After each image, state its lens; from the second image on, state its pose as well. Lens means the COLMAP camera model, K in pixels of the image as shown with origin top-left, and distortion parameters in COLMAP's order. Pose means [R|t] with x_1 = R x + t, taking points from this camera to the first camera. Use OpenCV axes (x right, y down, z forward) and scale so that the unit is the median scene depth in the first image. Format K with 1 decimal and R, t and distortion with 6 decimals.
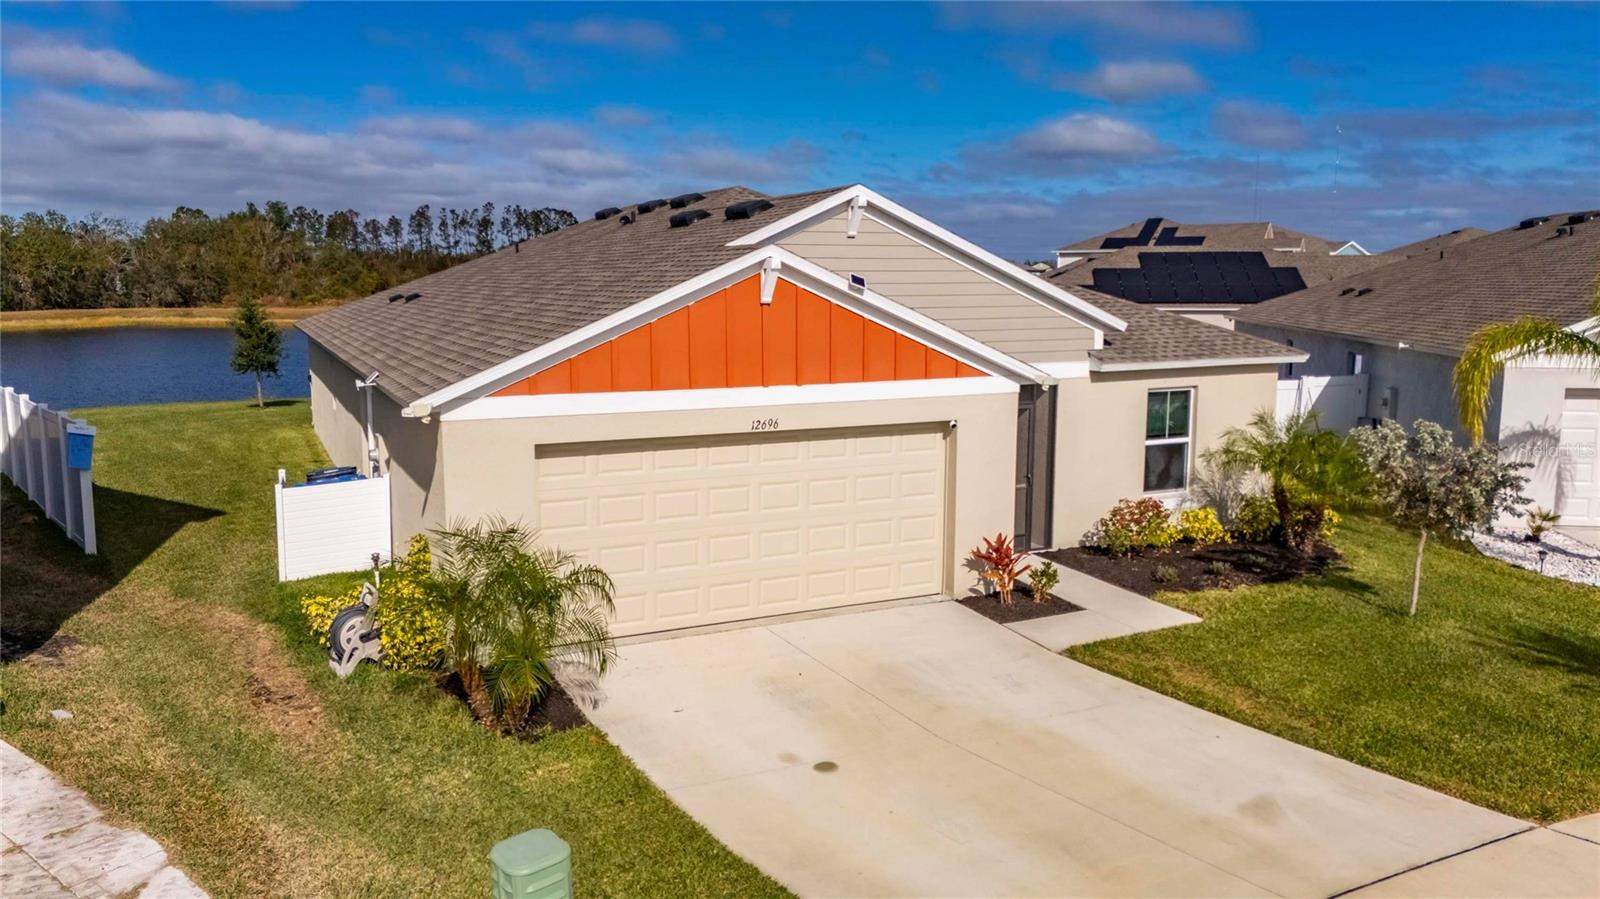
lens RADIAL K [[1164.9, 0, 812.3], [0, 1164.9, 456.0], [0, 0, 1]] dist [0.075769, -0.066761]
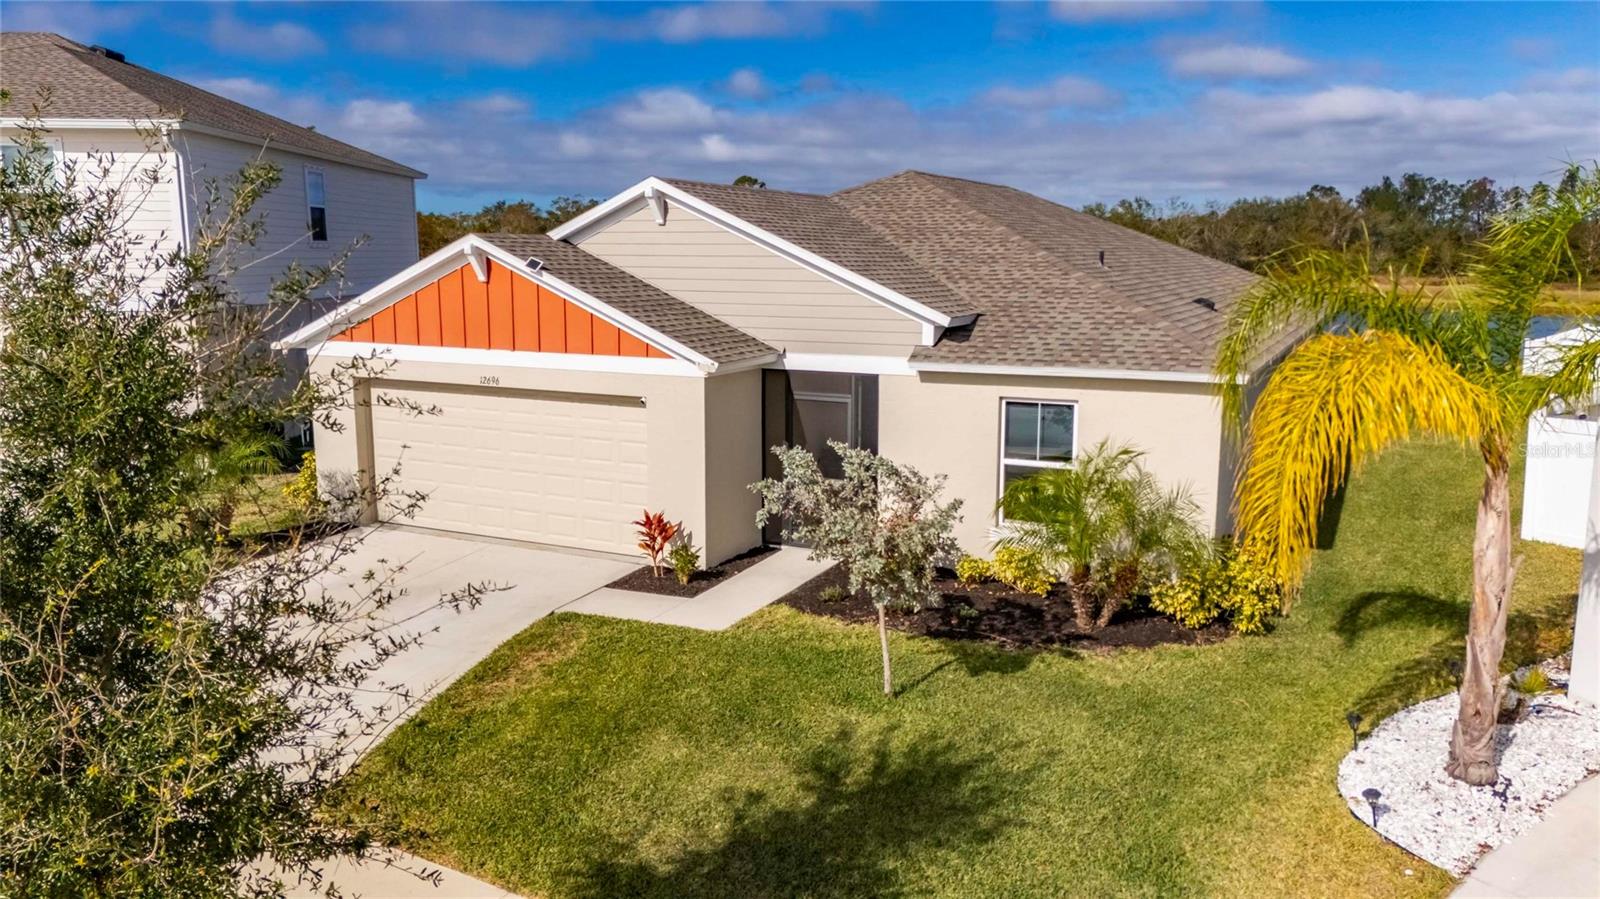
lens RADIAL K [[1164.9, 0, 803.1], [0, 1164.9, 452.0], [0, 0, 1]] dist [0.075769, -0.066761]
pose [[0.605524, 0.132710, -0.784683, 0.859573], [-0.118961, 0.990014, 0.075637, -0.064189], [0.786885, 0.047547, 0.615265, 0.373935]]
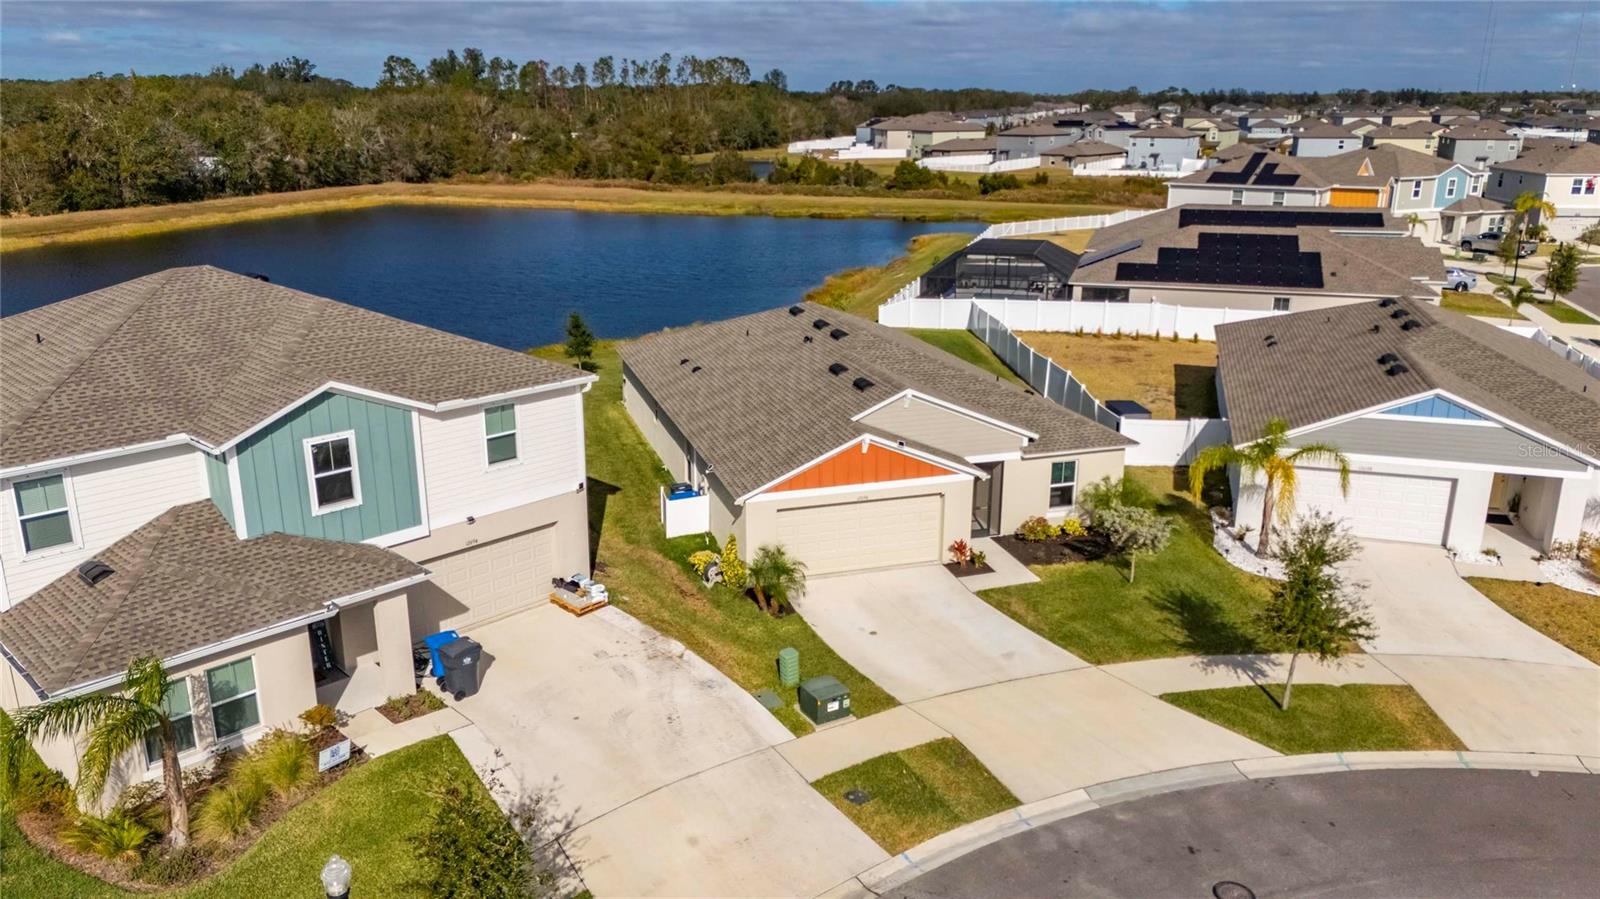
lens RADIAL K [[1164.9, 0, 811.4], [0, 1164.9, 445.9], [0, 0, 1]] dist [0.075769, -0.066761]
pose [[0.990116, 0.042507, -0.133656, 0.136904], [-0.023663, 0.989934, 0.139536, -0.369198], [0.138241, -0.134994, 0.981155, -1.125043]]
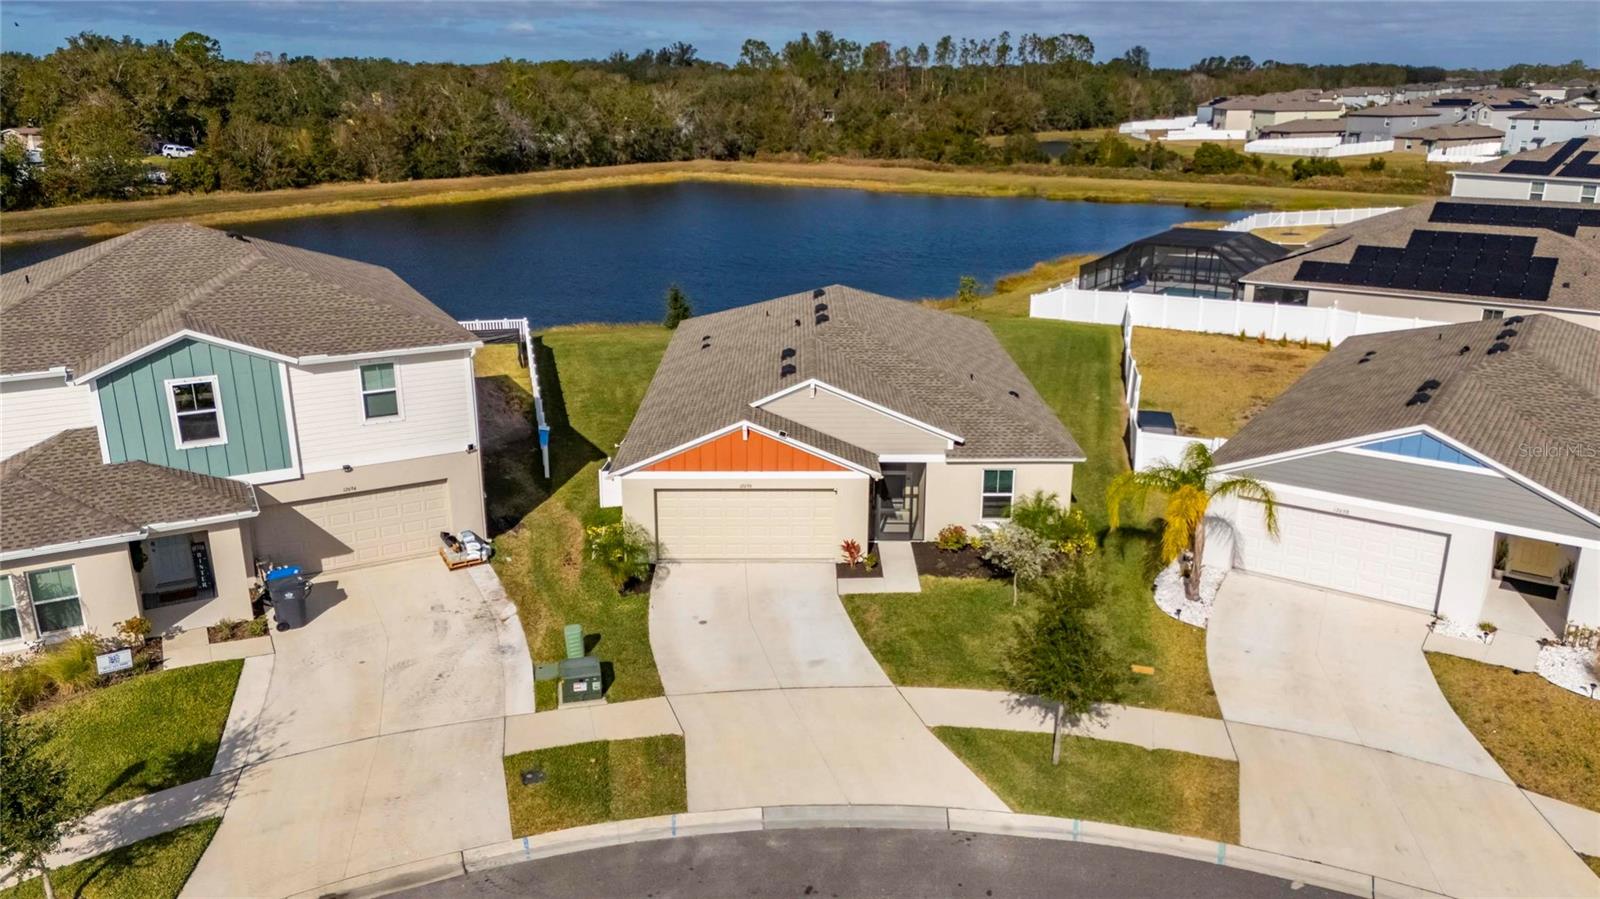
lens RADIAL K [[1164.9, 0, 810.9], [0, 1164.9, 450.3], [0, 0, 1]] dist [0.075769, -0.066761]
pose [[0.902401, 0.132426, -0.410044, 0.822231], [-0.066289, 0.982941, 0.171561, -0.403921], [0.425768, -0.127636, 0.895785, -0.872689]]
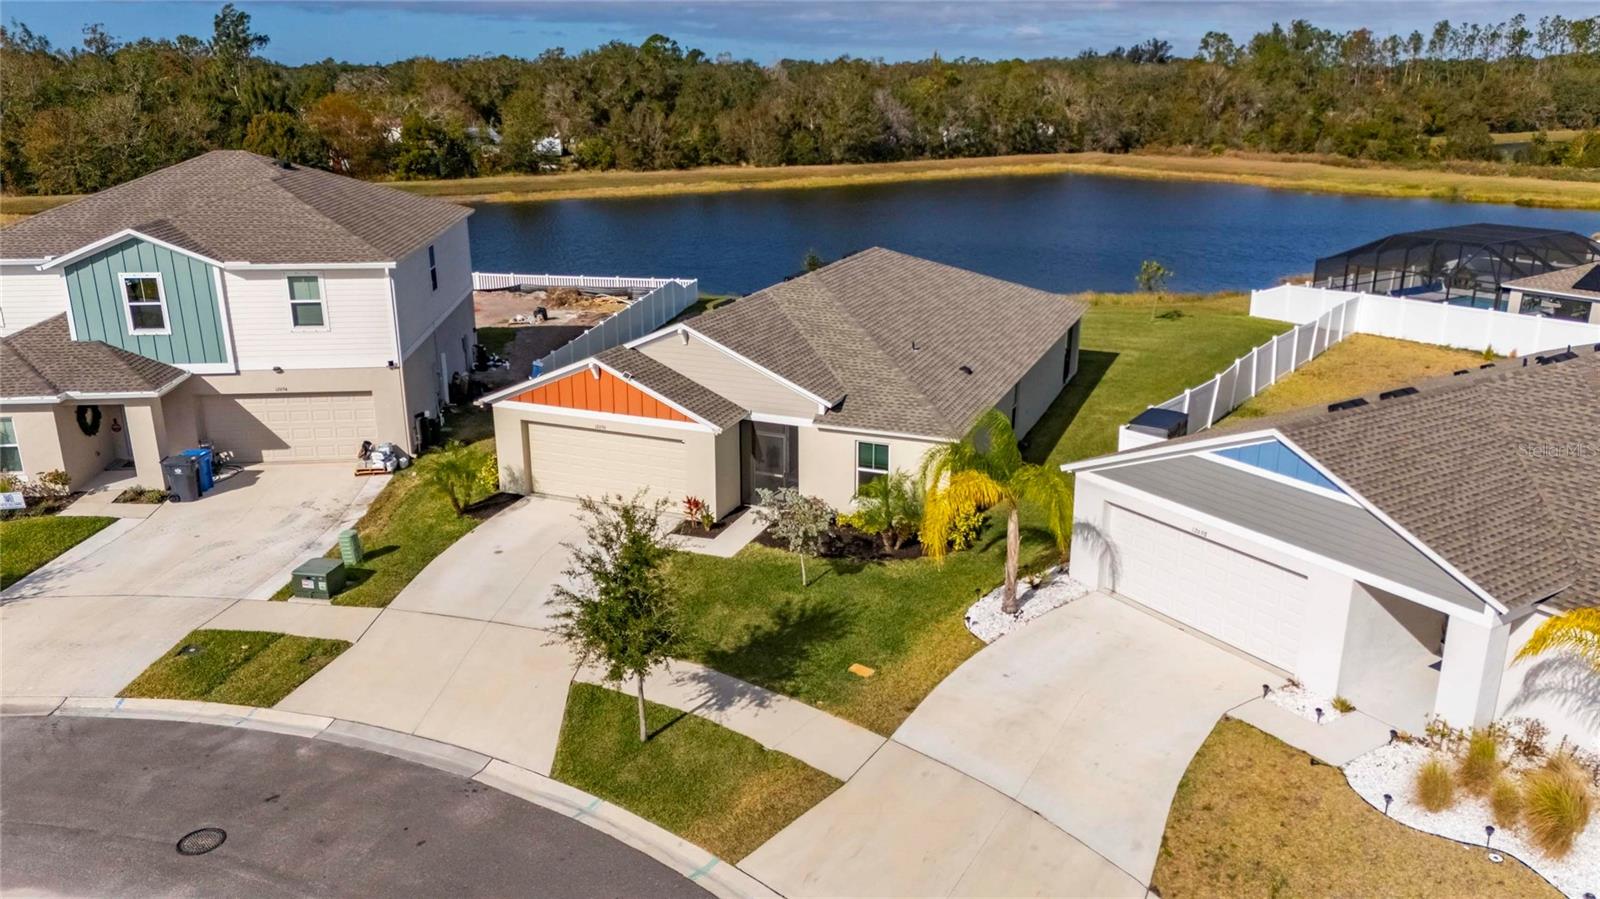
lens RADIAL K [[1164.9, 0, 810.8], [0, 1164.9, 451.7], [0, 0, 1]] dist [0.075769, -0.066761]
pose [[0.668212, 0.225731, -0.708899, 1.492756], [-0.111641, 0.972494, 0.204432, -0.392454], [0.735547, -0.057461, 0.675033, -0.244256]]
